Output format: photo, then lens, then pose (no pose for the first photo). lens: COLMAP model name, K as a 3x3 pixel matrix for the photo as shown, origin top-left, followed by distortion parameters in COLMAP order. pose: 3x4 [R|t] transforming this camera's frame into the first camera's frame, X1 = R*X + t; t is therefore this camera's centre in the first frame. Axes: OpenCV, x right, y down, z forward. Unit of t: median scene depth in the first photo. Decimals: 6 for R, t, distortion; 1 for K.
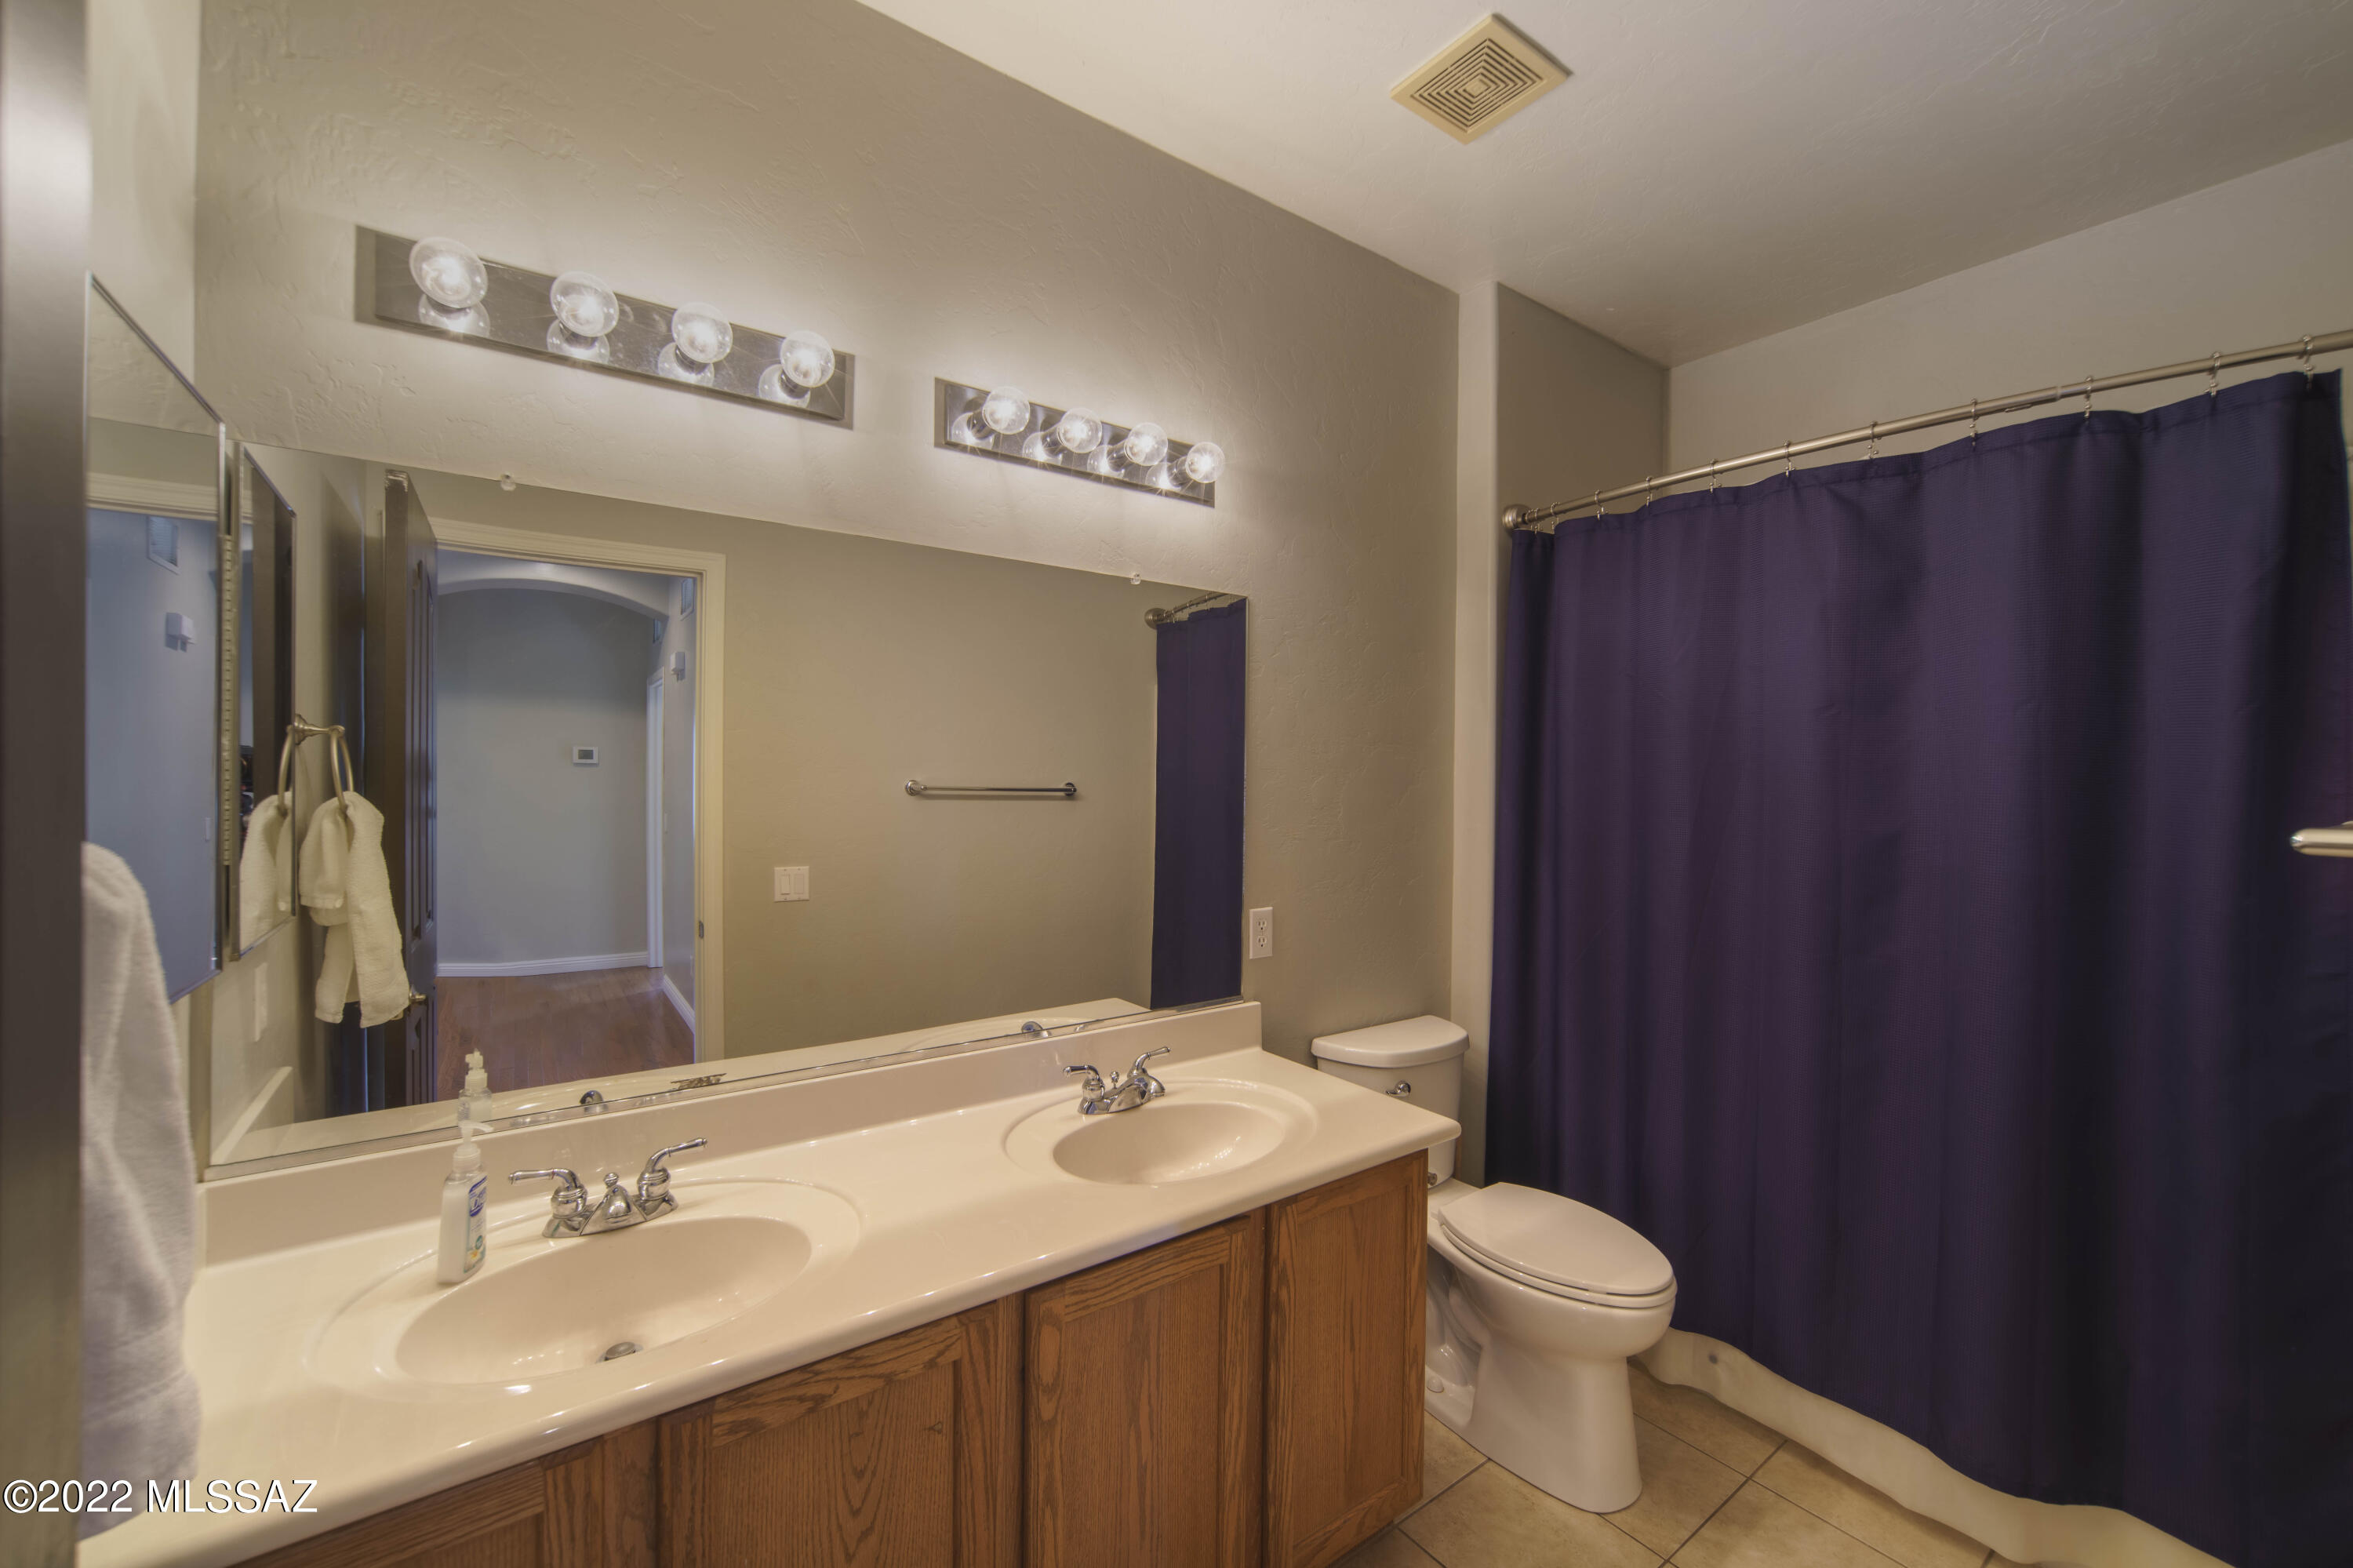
lens RADIAL K [[921.1, 0, 1187.7], [0, 921.1, 790.5], [0, 0, 1]] dist [0.001047, 0.000271]
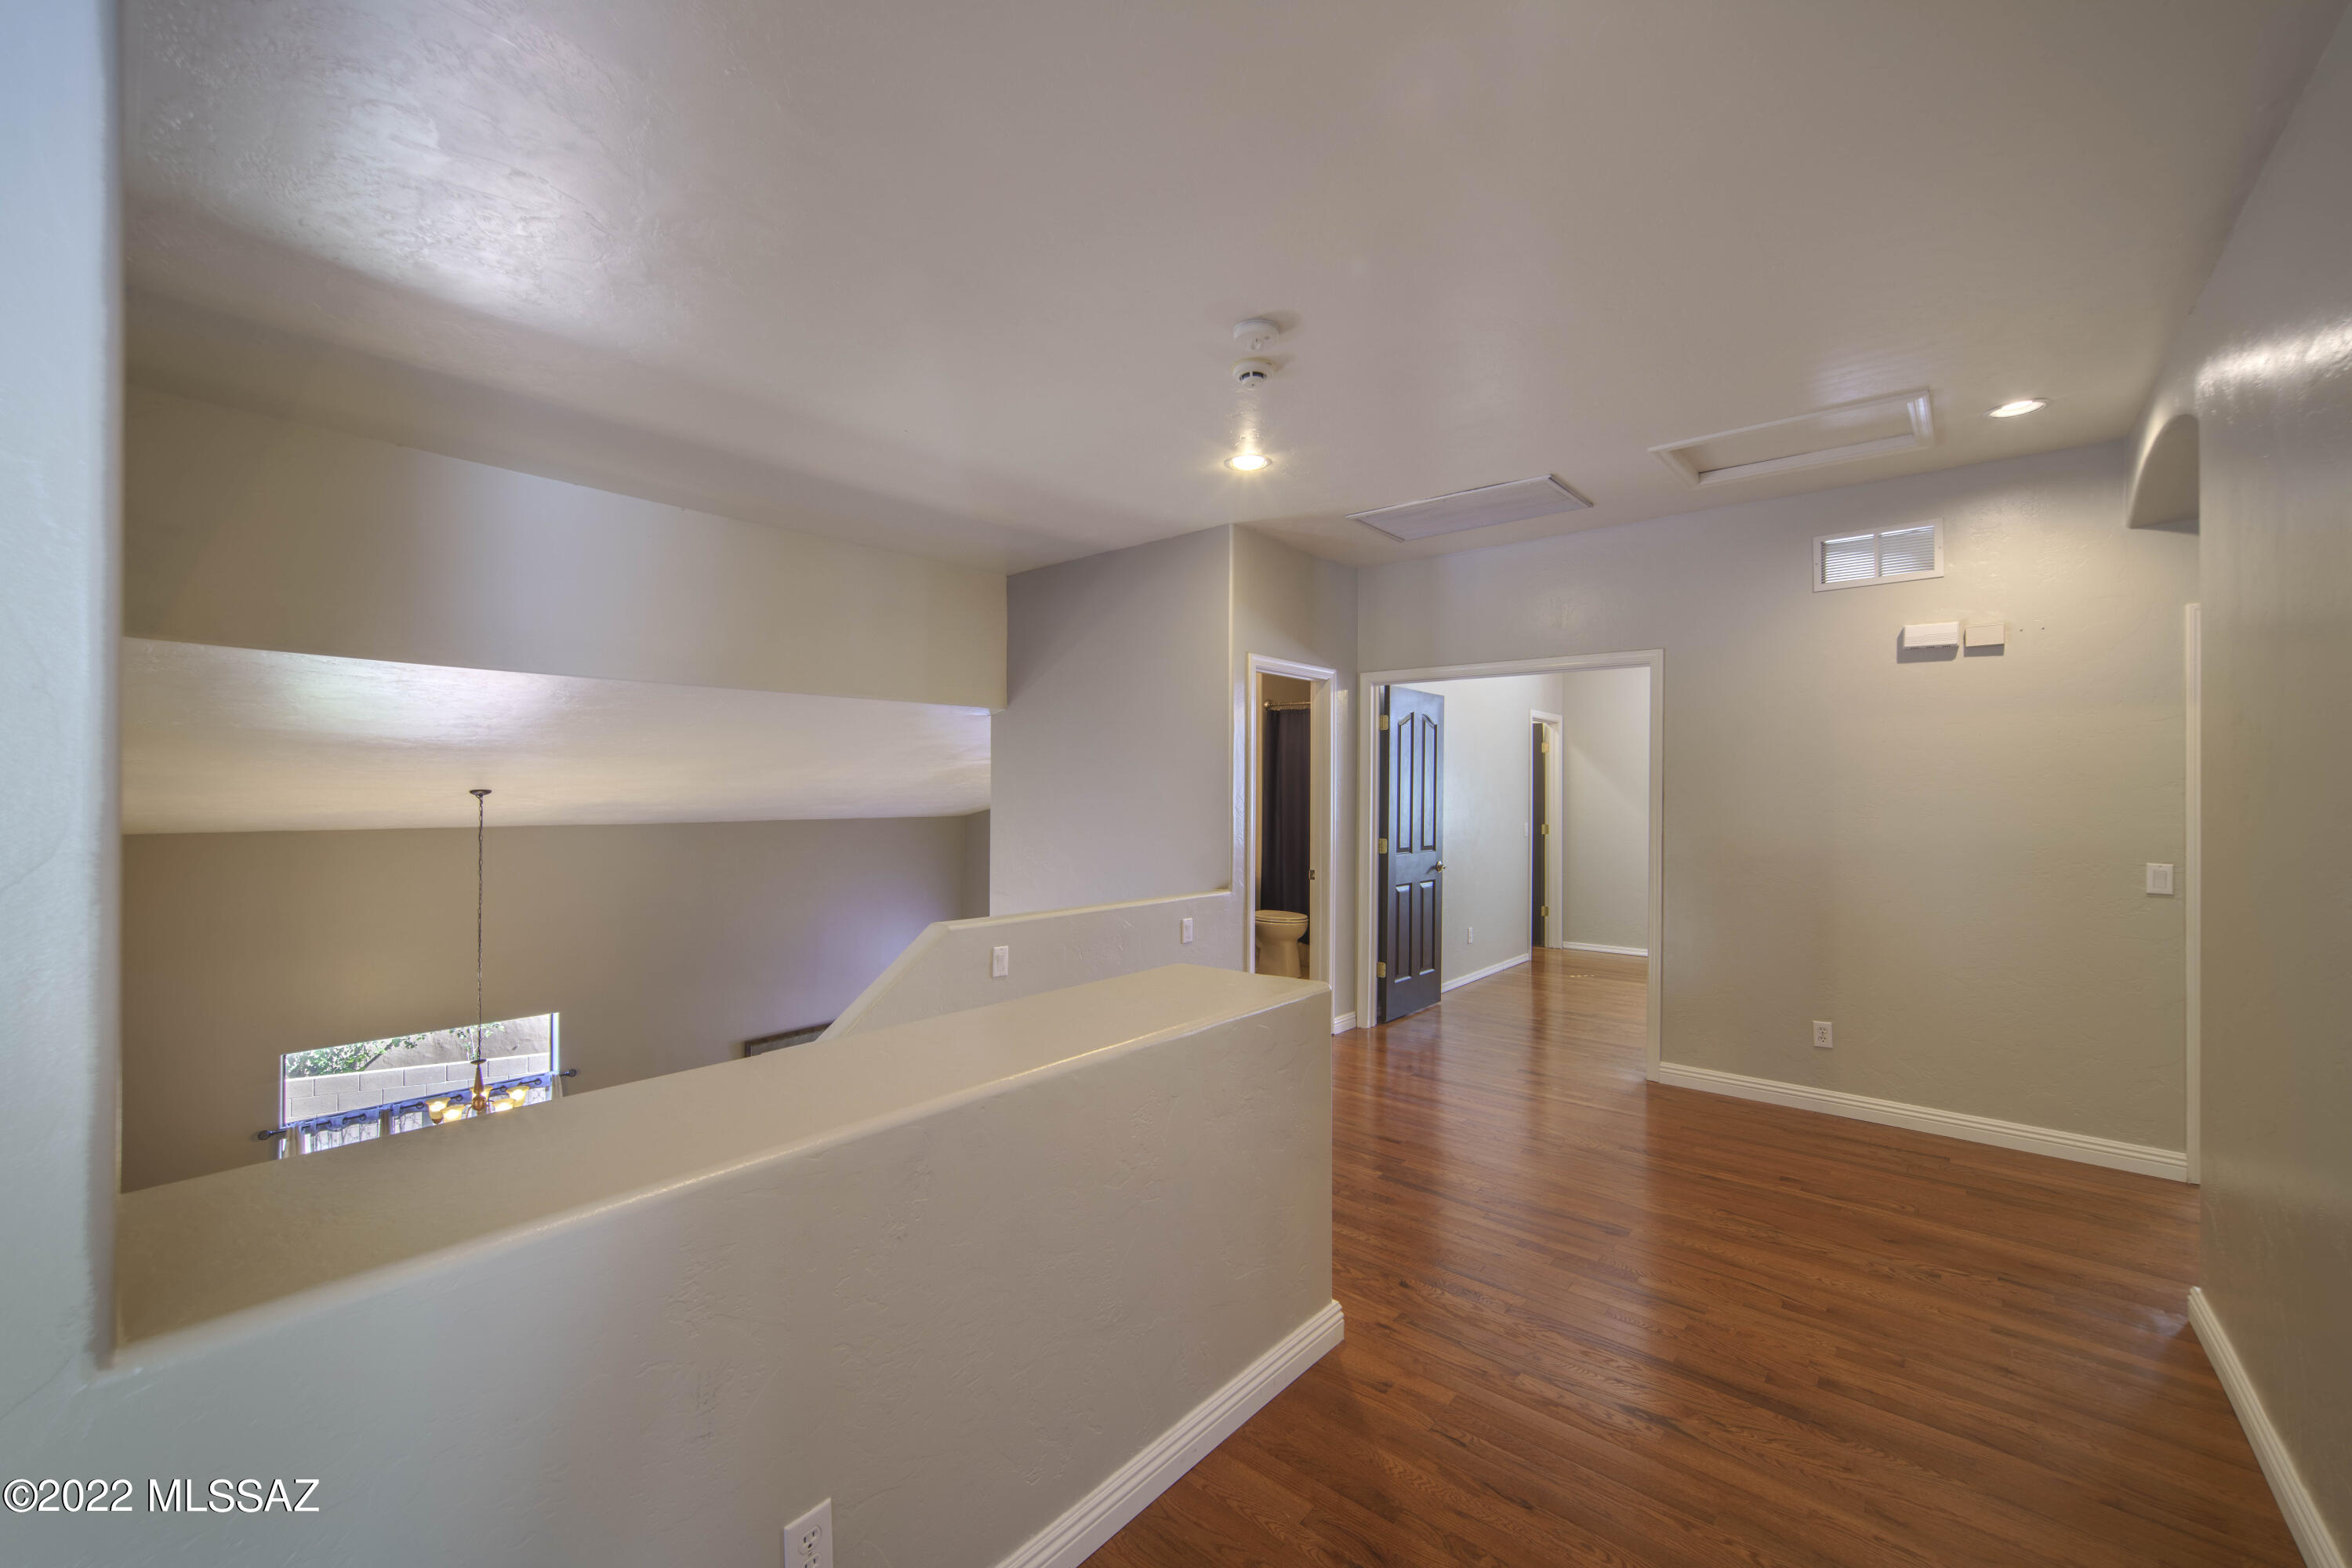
lens RADIAL K [[920.7, 0, 1160.8], [0, 920.7, 793.5], [0, 0, 1]] dist [0.001047, 0.000271]
pose [[0.974570, -0.013737, 0.223660, -1.061590], [0.016682, 0.999797, -0.011286, 0.048414], [-0.223460, 0.014730, 0.974602, -2.964819]]
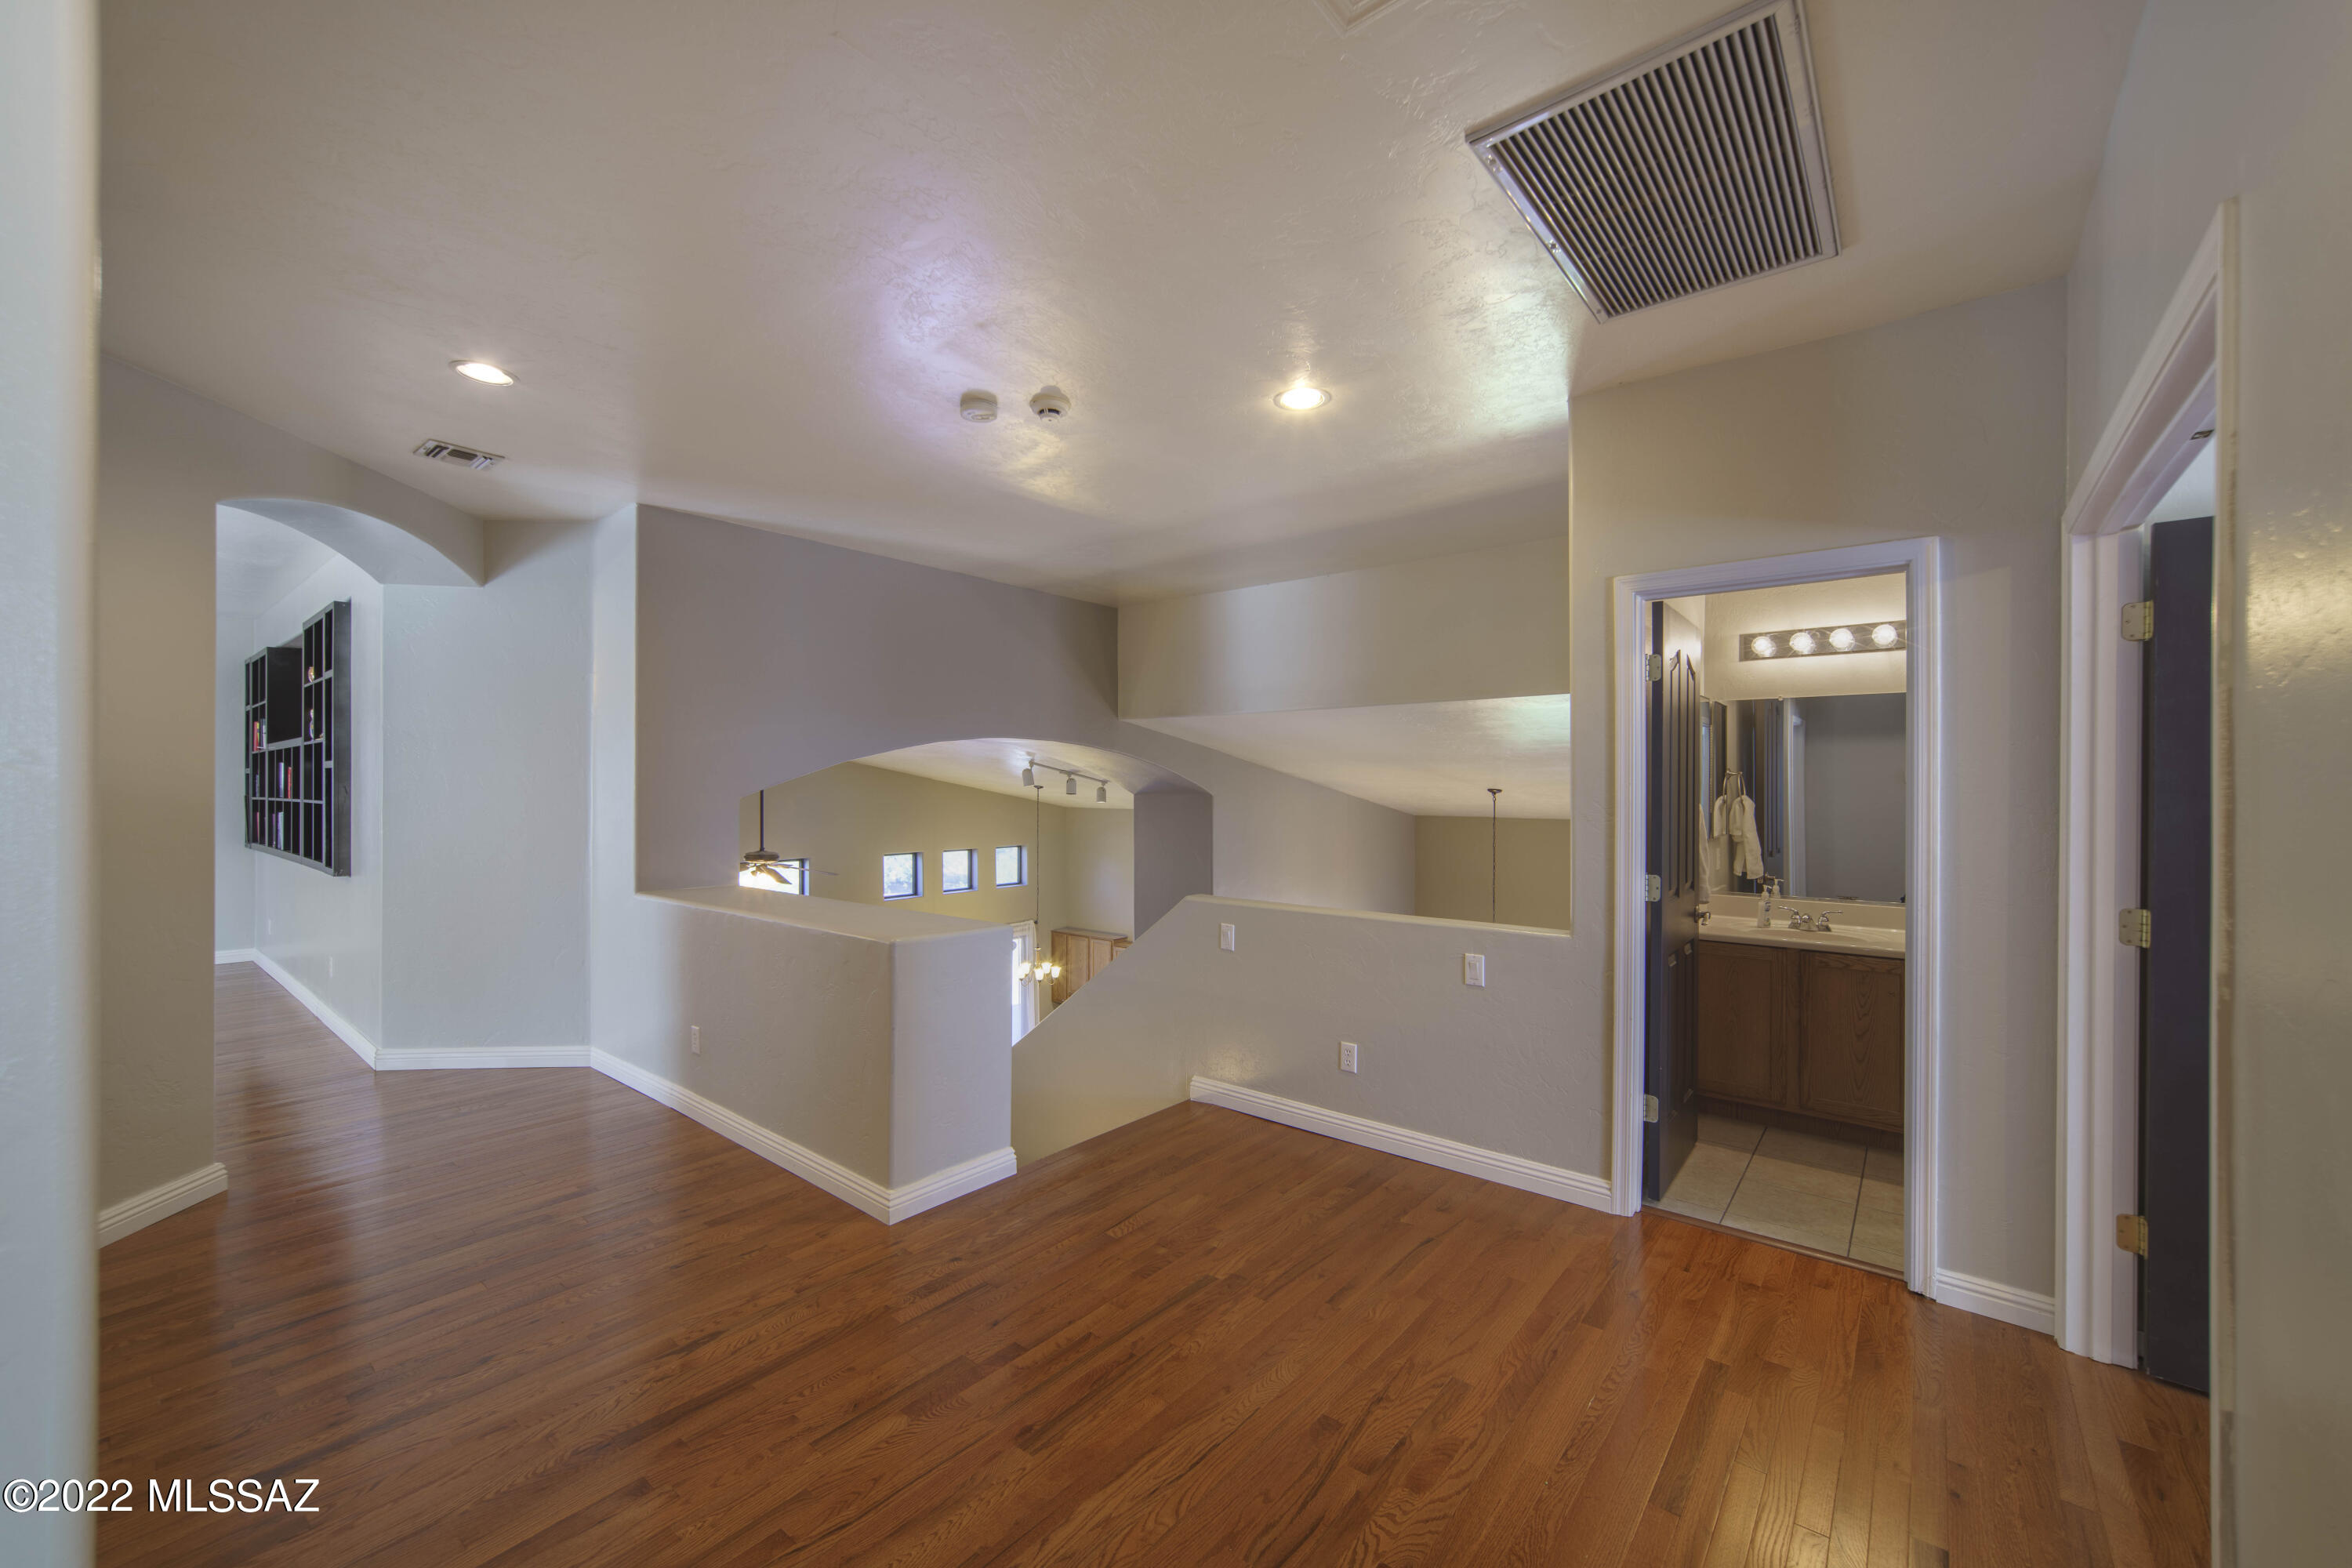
lens RADIAL K [[920.7, 0, 1191.8], [0, 920.7, 795.5], [0, 0, 1]] dist [0.001047, 0.000271]
pose [[0.256520, -0.010355, -0.966484, 1.506229], [-0.008396, 0.999881, -0.012941, 0.057809], [0.966503, 0.011434, 0.256402, -1.477812]]
